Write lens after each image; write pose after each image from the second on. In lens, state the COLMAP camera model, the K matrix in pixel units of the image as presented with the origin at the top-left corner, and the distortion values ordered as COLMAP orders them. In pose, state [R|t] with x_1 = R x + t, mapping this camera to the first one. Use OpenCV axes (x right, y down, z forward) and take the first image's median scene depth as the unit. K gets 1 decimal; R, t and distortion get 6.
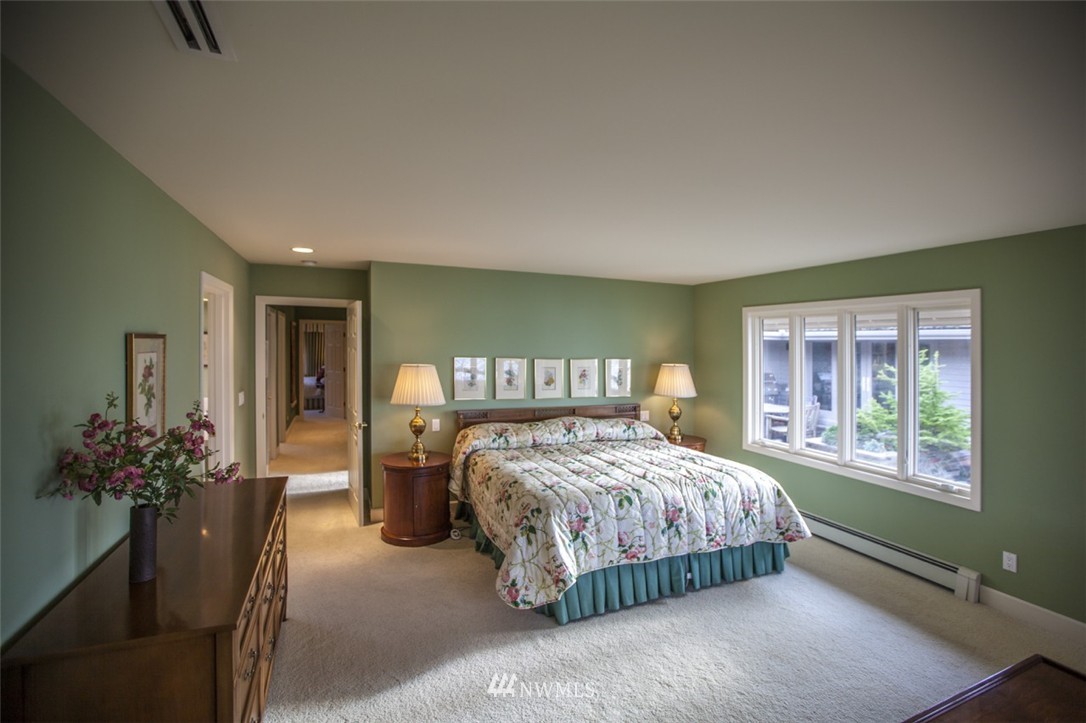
lens RADIAL K [[497.2, 0, 549.2], [0, 497.2, 351.2], [0, 0, 1]] dist [-0.022636, 0.002503]
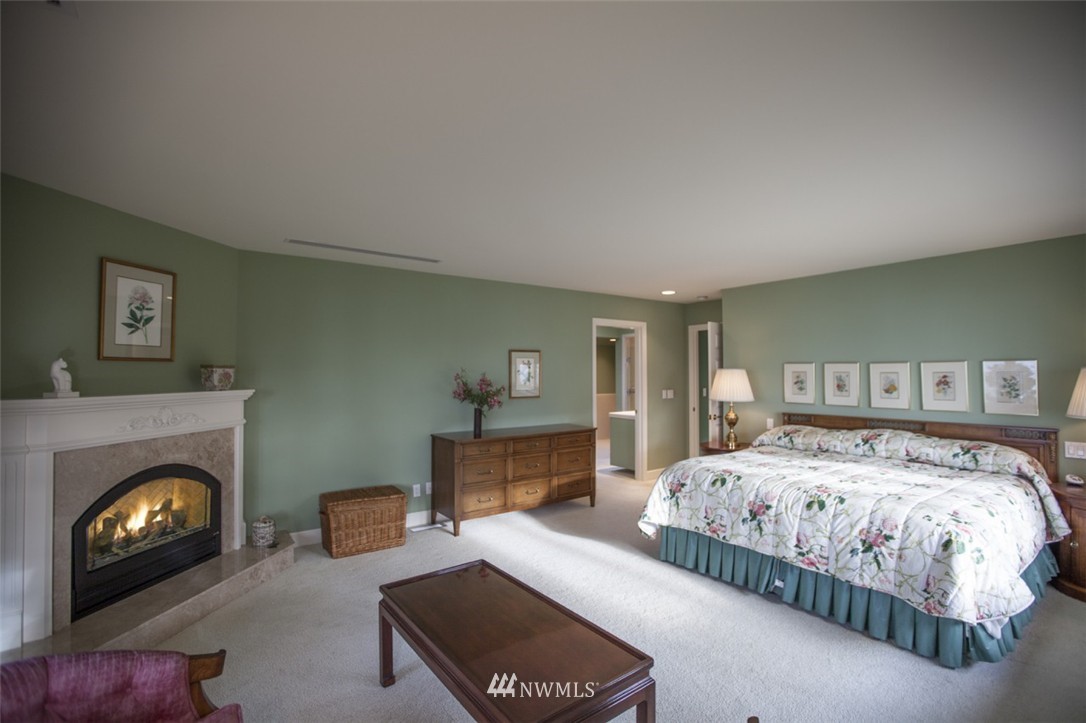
lens RADIAL K [[497.2, 0, 548.2], [0, 497.2, 365.4], [0, 0, 1]] dist [-0.022636, 0.002503]
pose [[0.232809, -0.029159, -0.972085, 1.057063], [-0.004718, 0.999505, -0.031112, 0.077217], [0.972511, 0.011830, 0.232556, 0.353204]]
